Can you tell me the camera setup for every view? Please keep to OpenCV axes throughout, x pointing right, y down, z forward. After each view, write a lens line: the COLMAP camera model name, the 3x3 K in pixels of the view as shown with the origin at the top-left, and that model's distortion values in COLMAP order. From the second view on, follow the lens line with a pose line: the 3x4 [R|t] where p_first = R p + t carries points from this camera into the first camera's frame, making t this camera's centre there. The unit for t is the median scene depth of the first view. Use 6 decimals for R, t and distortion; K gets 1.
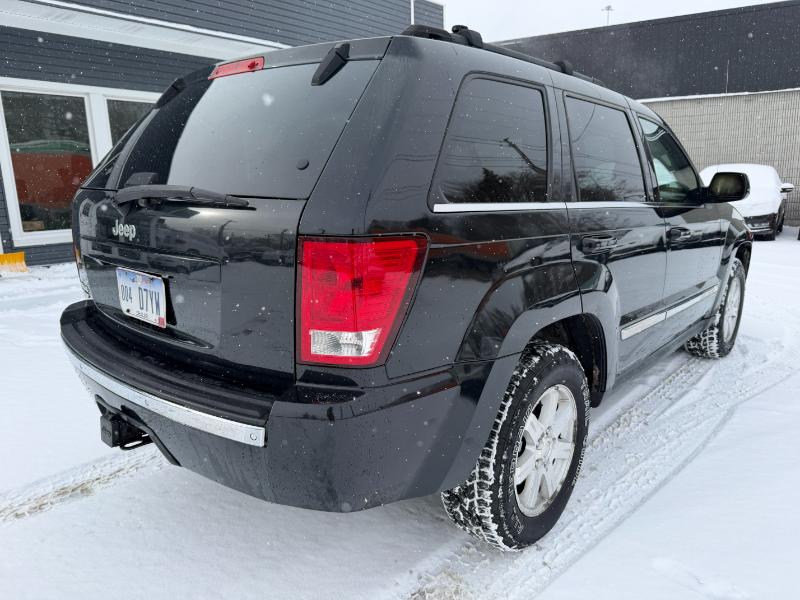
lens RADIAL K [[567.3, 0, 398.8], [0, 567.3, 299.3], [0, 0, 1]] dist [0.026036, -0.039265]
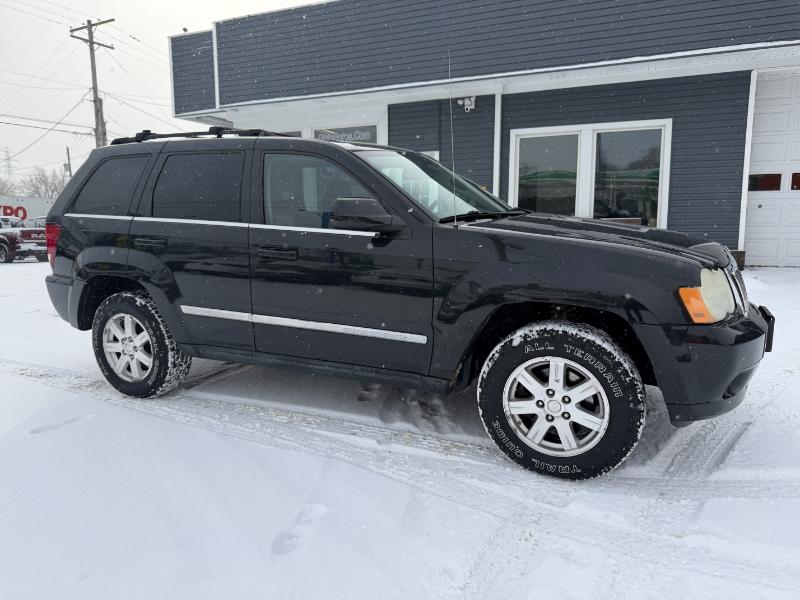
lens RADIAL K [[567.3, 0, 404.2], [0, 567.3, 302.4], [0, 0, 1]] dist [0.026036, -0.039265]
pose [[0.271398, 0.168087, -0.947676, 2.386867], [-0.192262, 0.974255, 0.117740, -0.292610], [0.943068, 0.150248, 0.296728, 1.350623]]
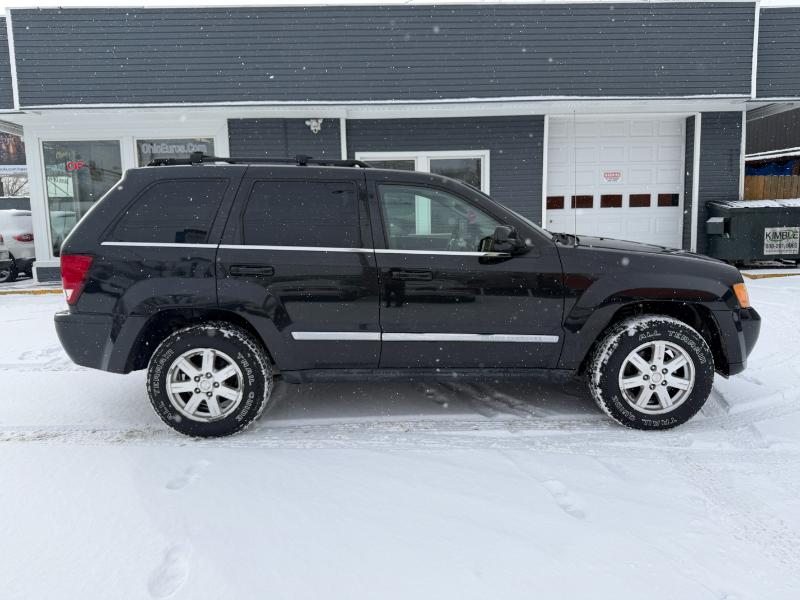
lens RADIAL K [[567.3, 0, 400.3], [0, 567.3, 298.2], [0, 0, 1]] dist [0.026036, -0.039265]
pose [[0.668284, 0.109468, -0.735808, 2.015487], [-0.148311, 0.988863, 0.012414, -0.113479], [0.728972, 0.100832, 0.677077, 0.246762]]
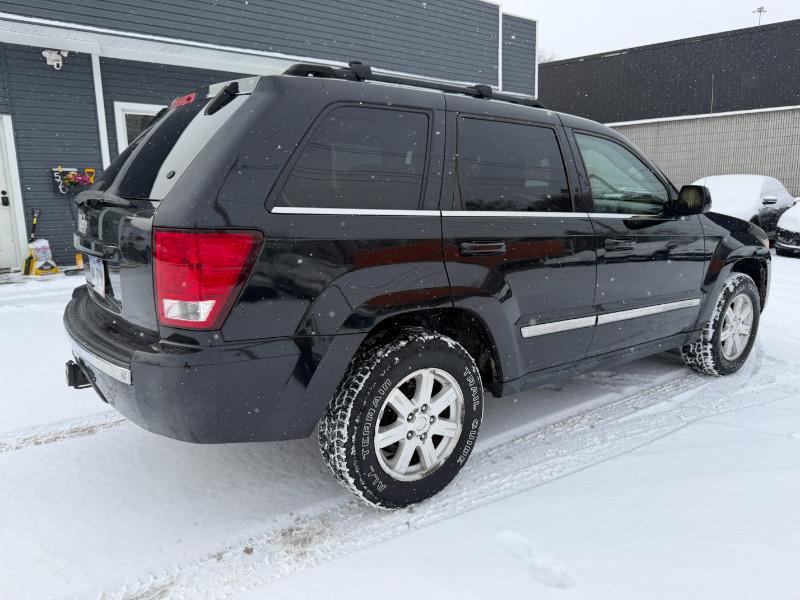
lens RADIAL K [[567.3, 0, 402.8], [0, 567.3, 296.7], [0, 0, 1]] dist [0.026036, -0.039265]
pose [[0.978624, 0.045533, -0.200552, 0.466147], [-0.050800, 0.998484, -0.021192, 0.035369], [0.199283, 0.030927, 0.979454, -0.142142]]
